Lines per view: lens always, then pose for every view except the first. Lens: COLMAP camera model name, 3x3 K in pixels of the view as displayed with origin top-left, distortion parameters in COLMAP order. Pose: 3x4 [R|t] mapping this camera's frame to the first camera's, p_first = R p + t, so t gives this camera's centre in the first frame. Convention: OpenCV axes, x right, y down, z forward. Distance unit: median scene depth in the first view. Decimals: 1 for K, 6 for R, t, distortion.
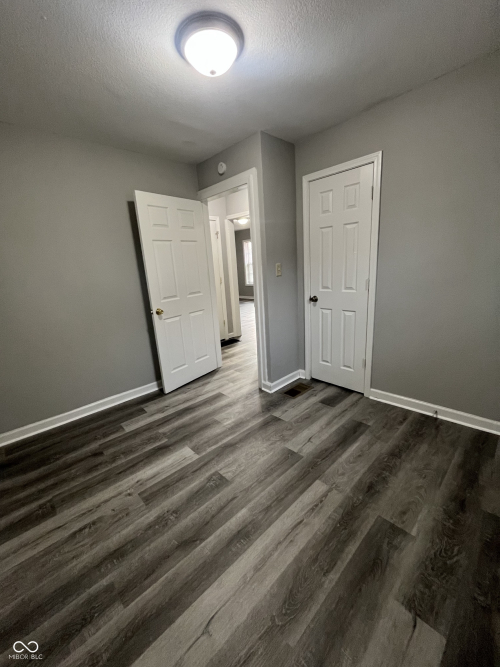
lens RADIAL K [[269.9, 0, 247.0], [0, 269.9, 334.0], [0, 0, 1]] dist [-0.009108, -0.000199]
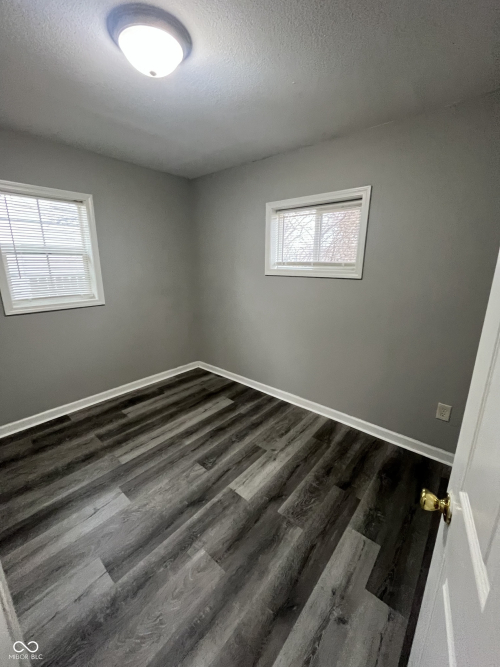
lens RADIAL K [[269.9, 0, 247.3], [0, 269.9, 331.5], [0, 0, 1]] dist [-0.009108, -0.000199]
pose [[-0.992915, 0.078606, -0.089114, -0.217944], [0.024910, 0.870963, 0.490717, -0.522949], [0.116188, 0.485020, -0.866750, 1.704698]]
